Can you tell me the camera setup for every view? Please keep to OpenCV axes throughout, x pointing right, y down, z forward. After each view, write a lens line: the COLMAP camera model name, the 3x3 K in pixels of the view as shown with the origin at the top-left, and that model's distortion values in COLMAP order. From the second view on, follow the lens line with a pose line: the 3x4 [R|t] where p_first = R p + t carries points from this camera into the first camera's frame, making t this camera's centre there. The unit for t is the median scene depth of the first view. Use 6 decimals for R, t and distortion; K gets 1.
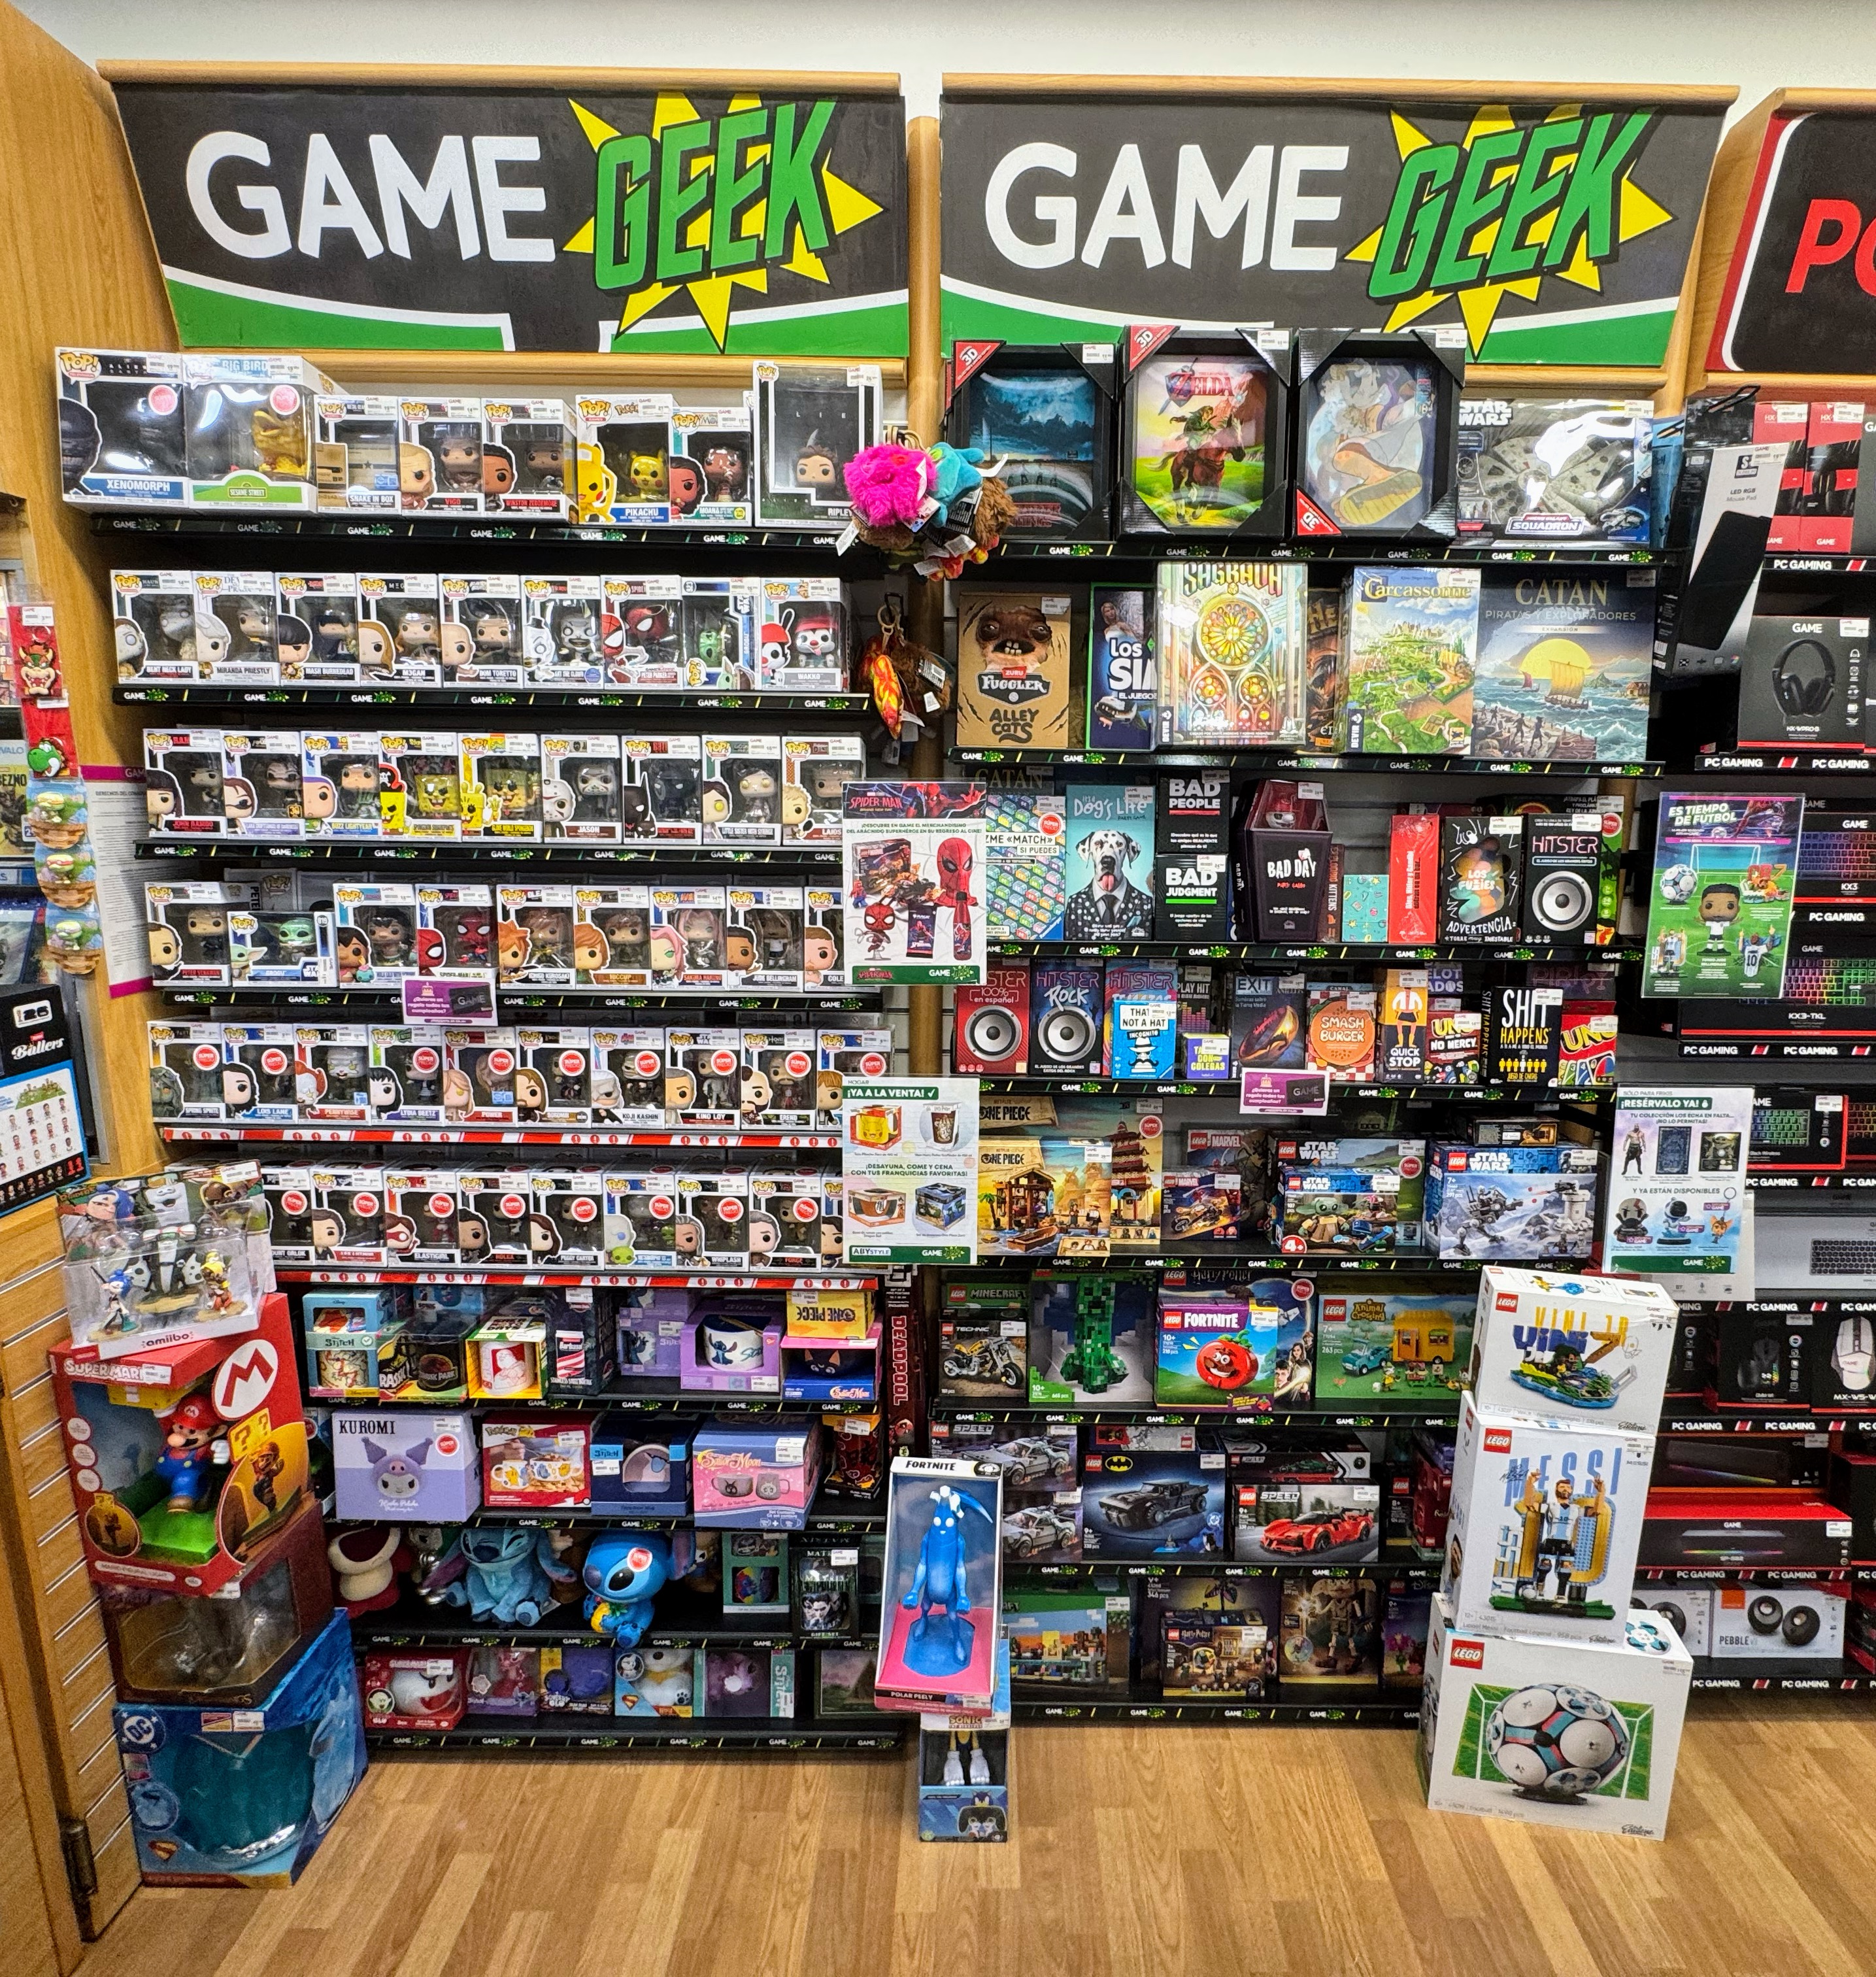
lens RADIAL K [[1050.7, 0, 994.4], [0, 1050.7, 990.1], [0, 0, 1]] dist [-0.003523, -0.000013]
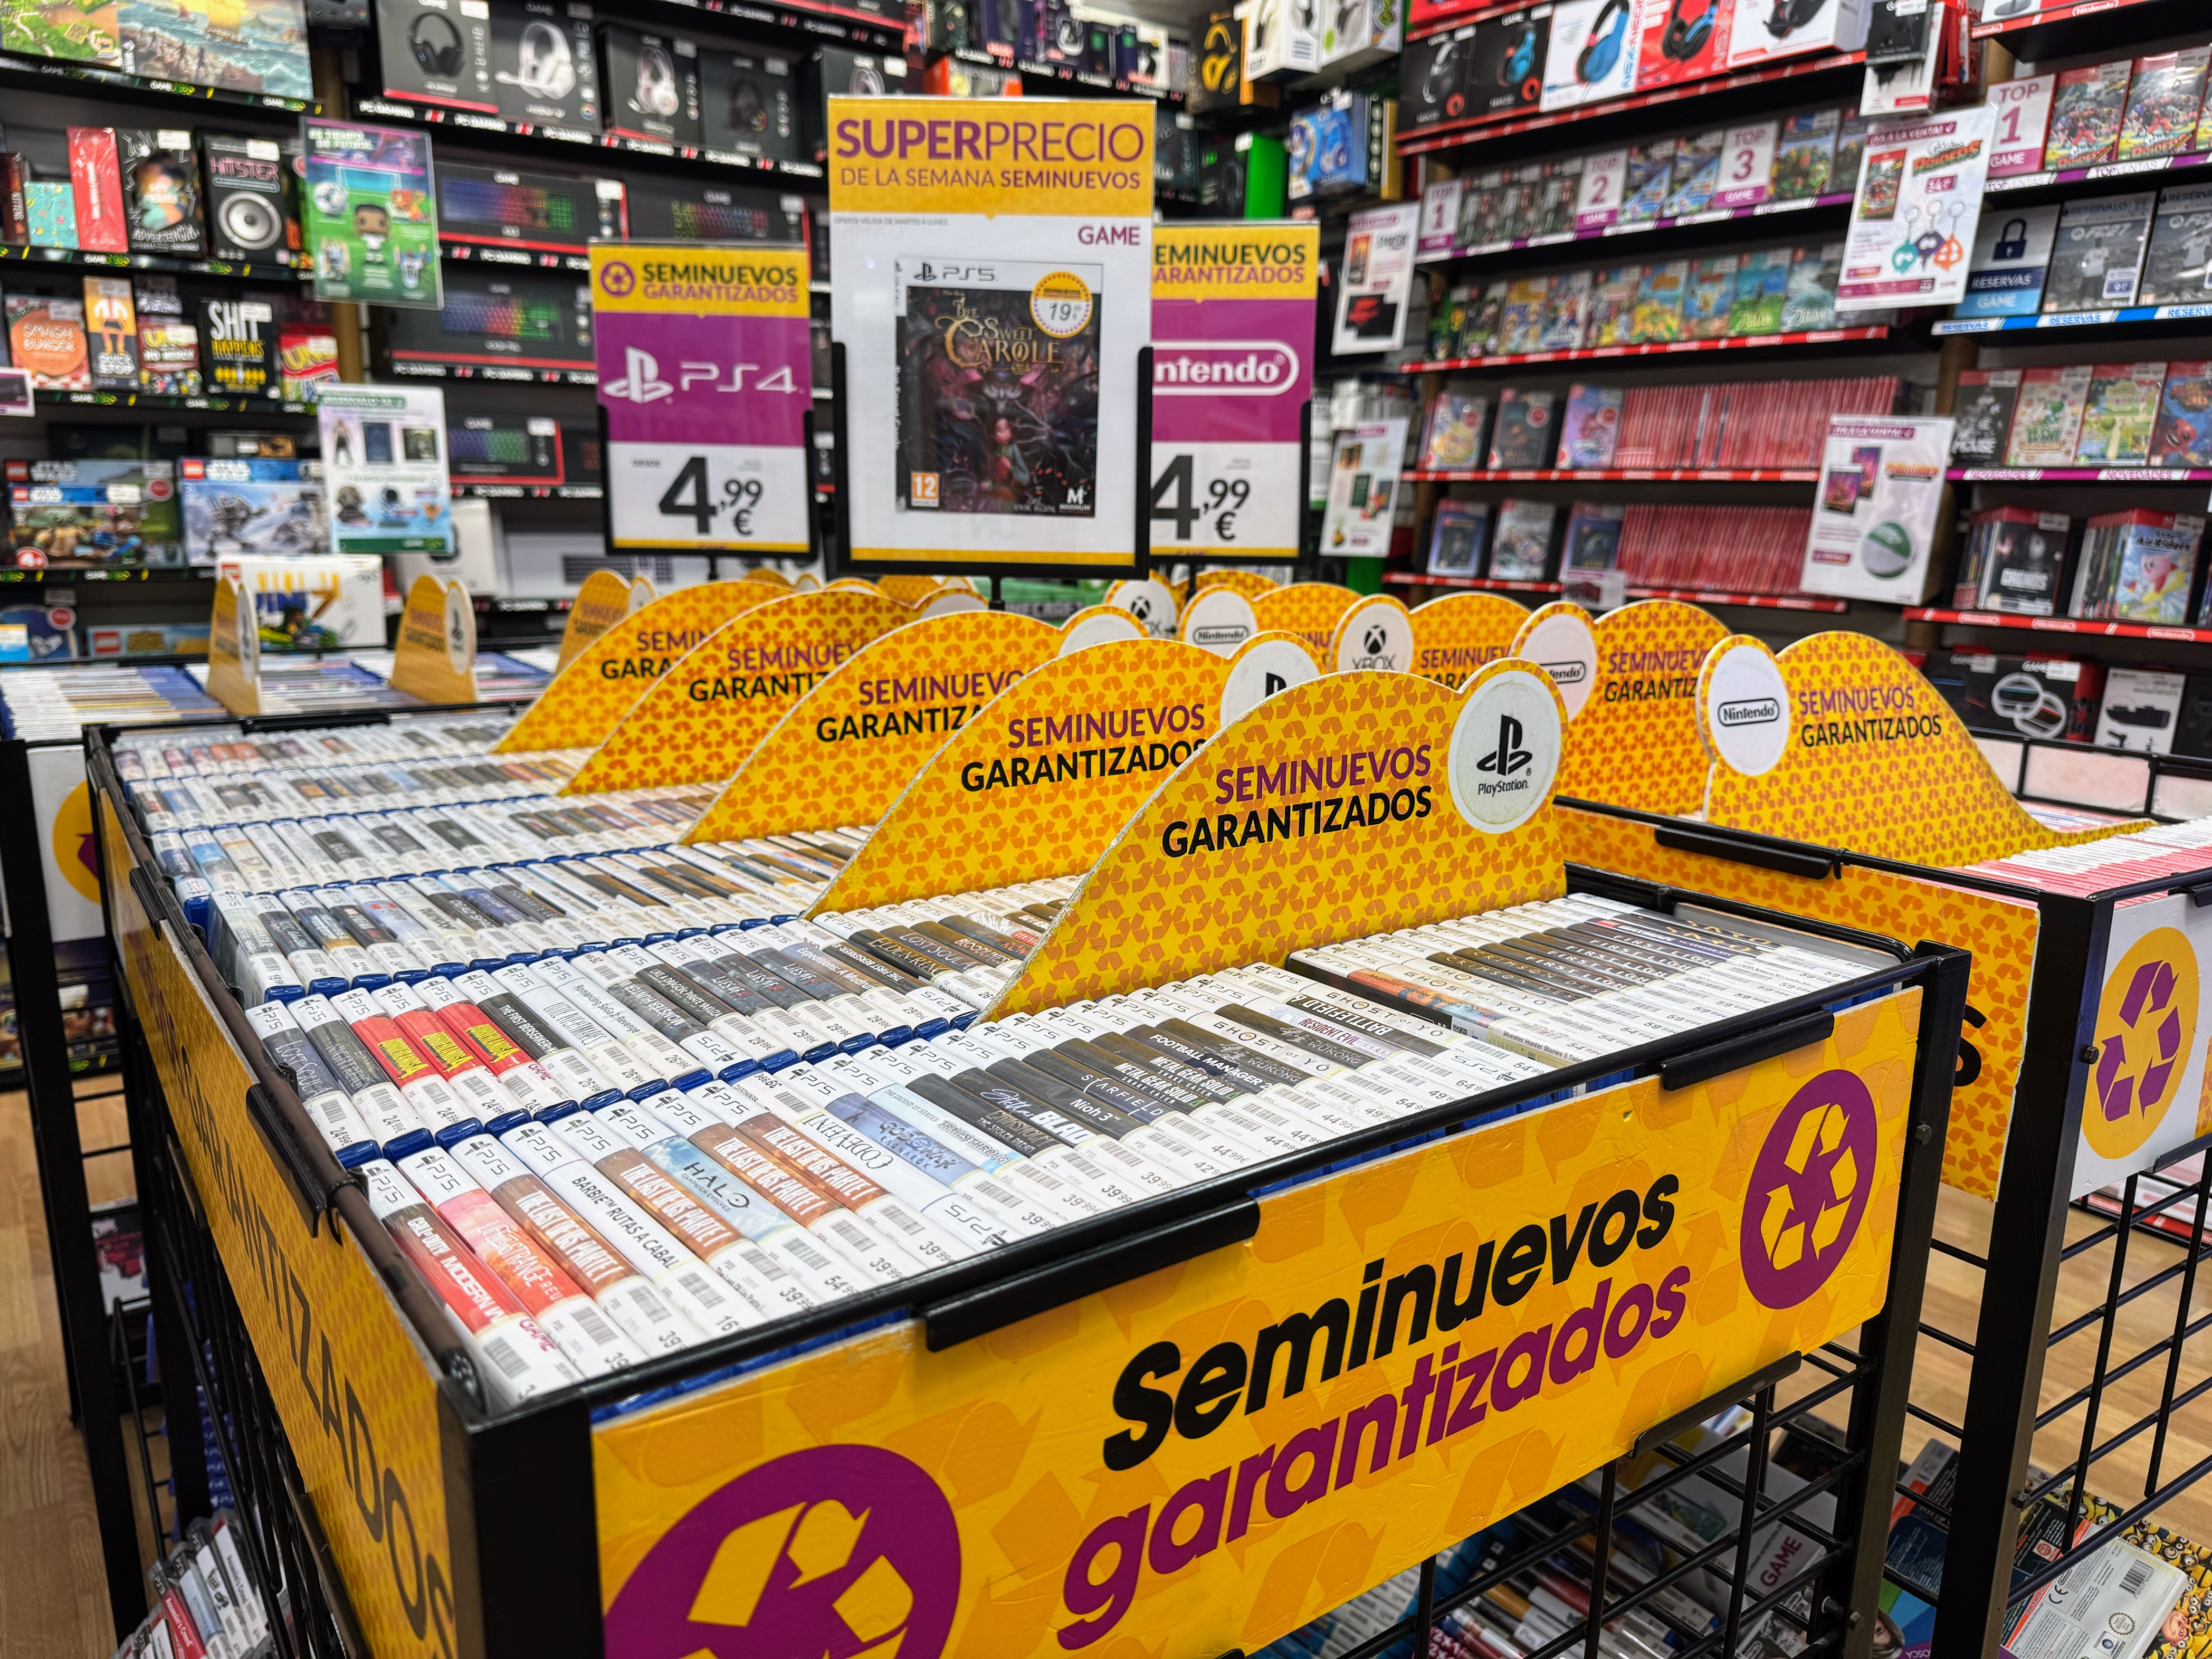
lens RADIAL K [[1582.7, 0, 1110.6], [0, 1582.7, 839.9], [0, 0, 1]] dist [0.005799, -0.019340]
pose [[0.813307, -0.119893, 0.569348, 0.255471], [0.094368, 0.992765, 0.074251, 0.548505], [-0.574131, -0.006660, 0.818737, -0.940119]]
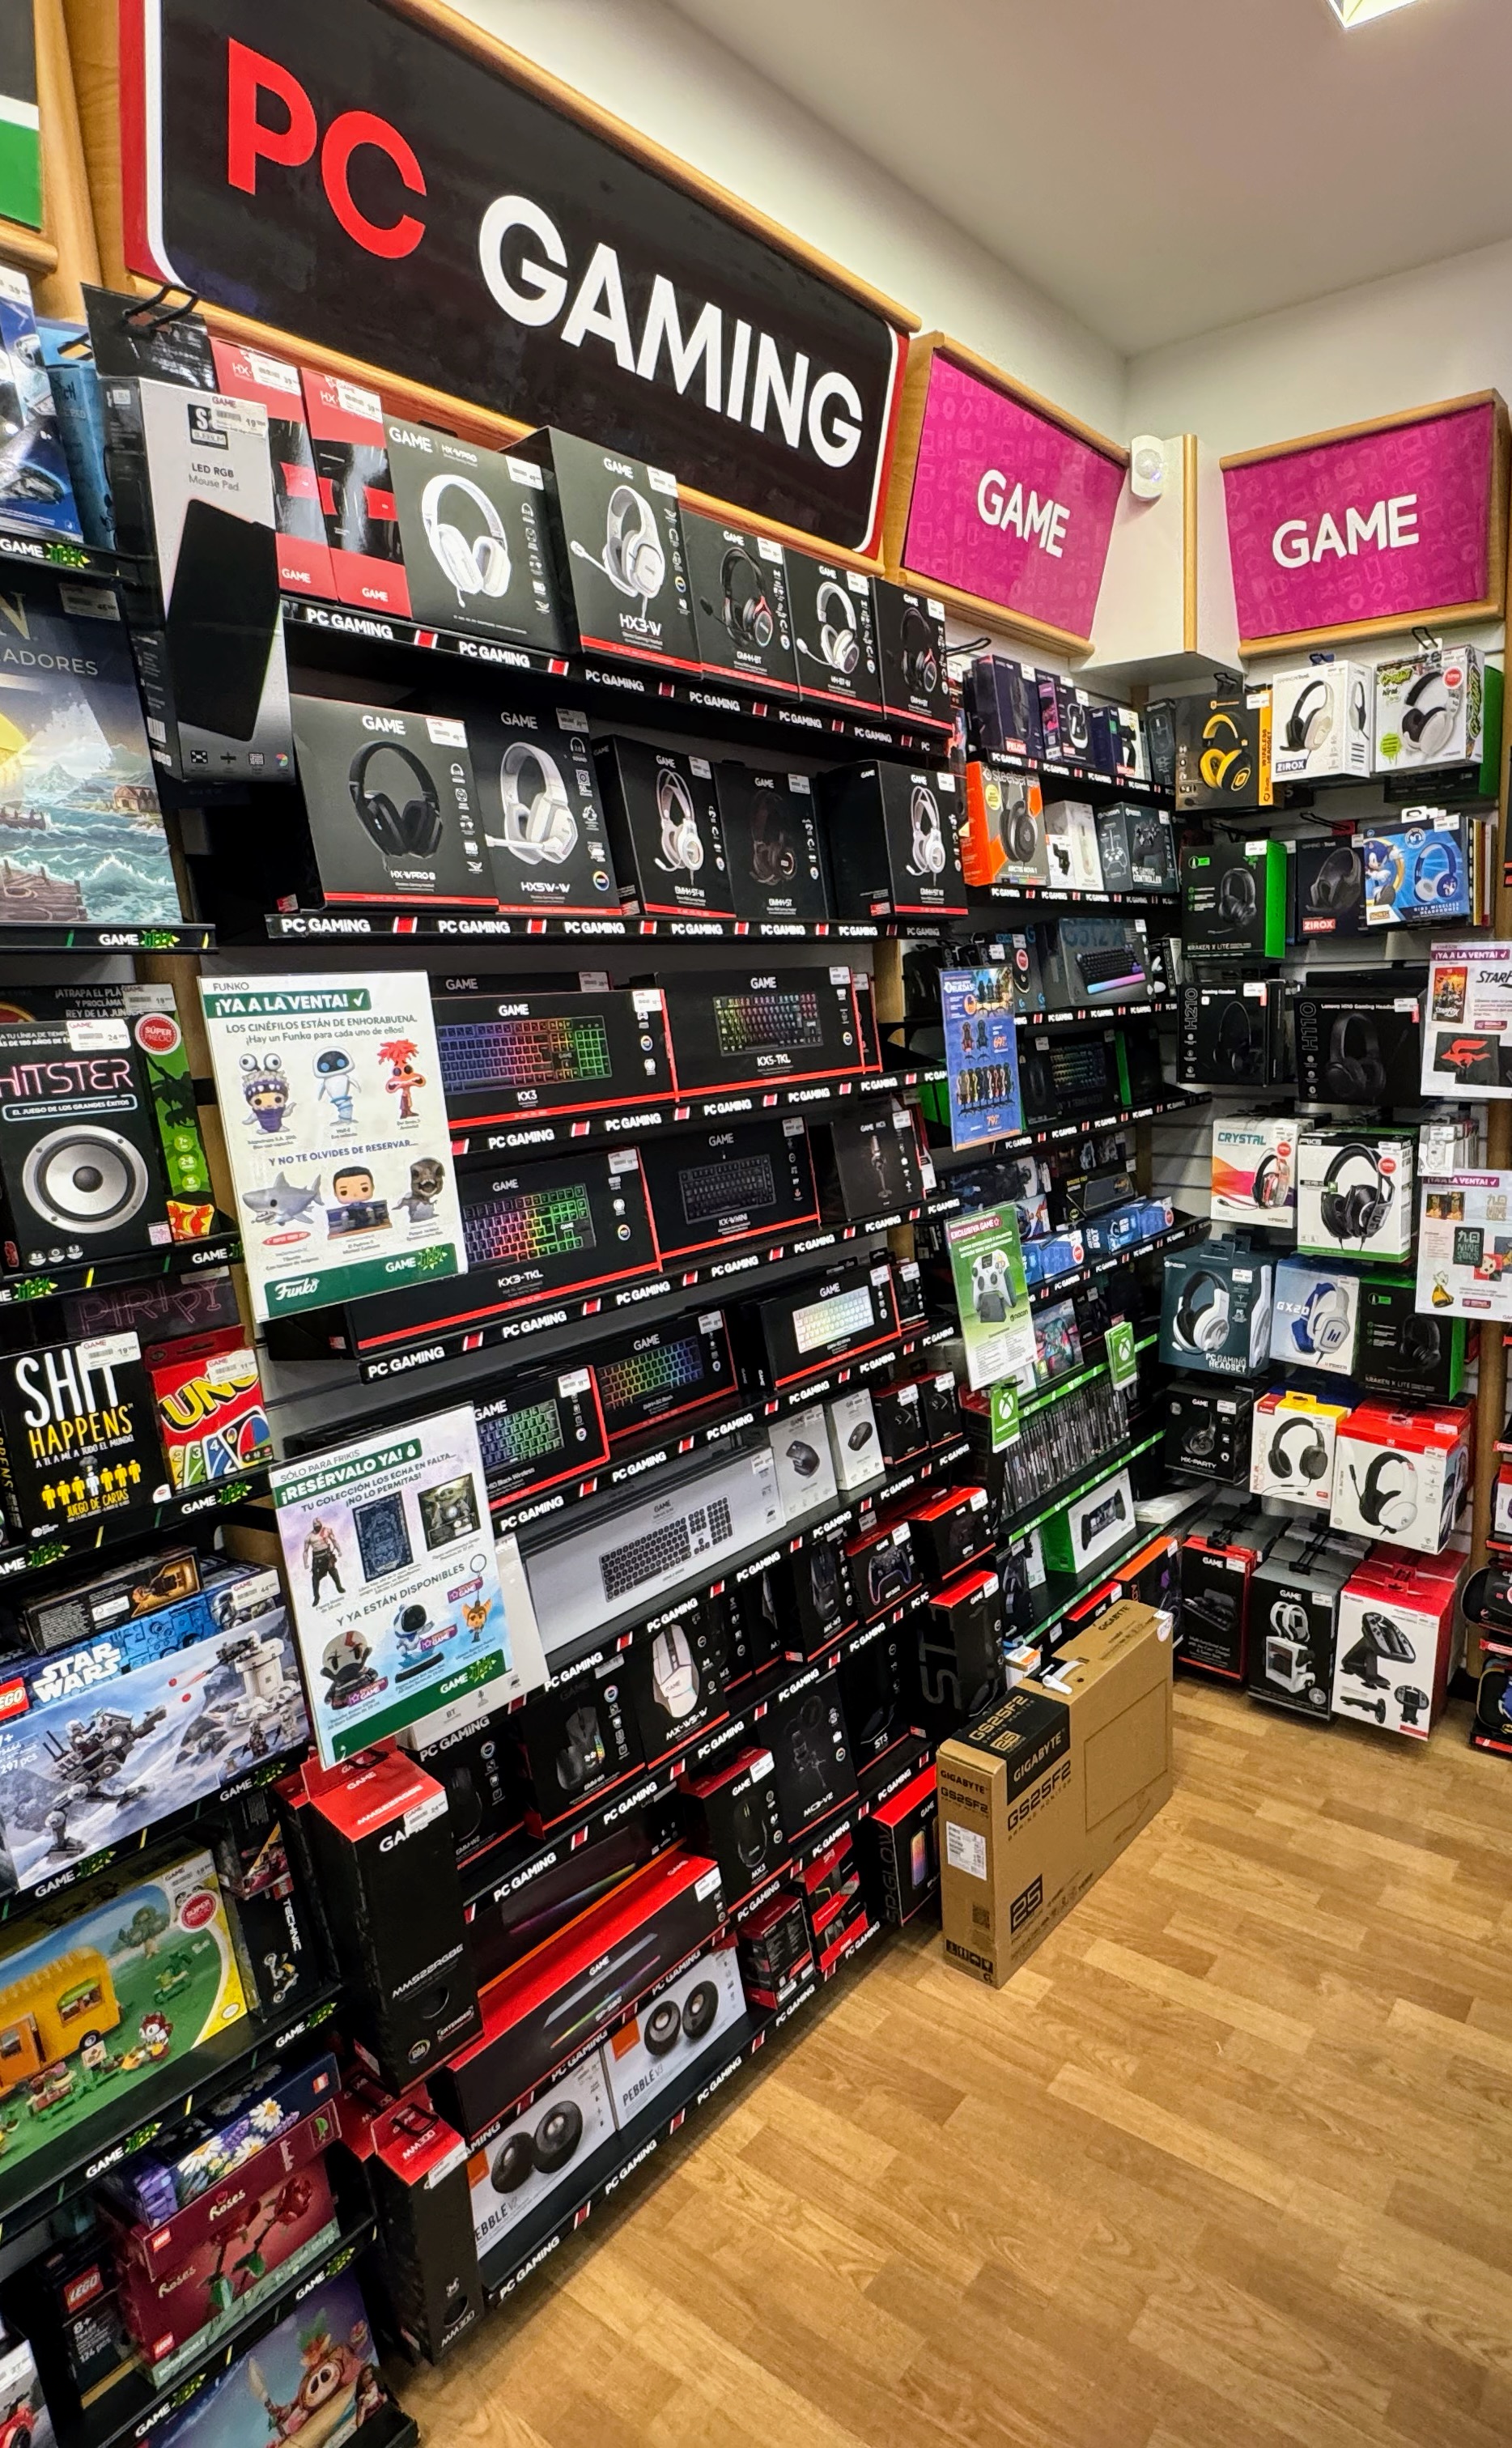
lens RADIAL K [[1306.1, 0, 1023.0], [0, 1306.1, 1224.0], [0, 0, 1]] dist [-0.002481, 0.000068]
pose [[0.540343, -0.190572, 0.819580, 0.248256], [0.186860, 0.976871, 0.103951, -0.042481], [-0.820435, 0.096978, 0.563456, 0.220885]]
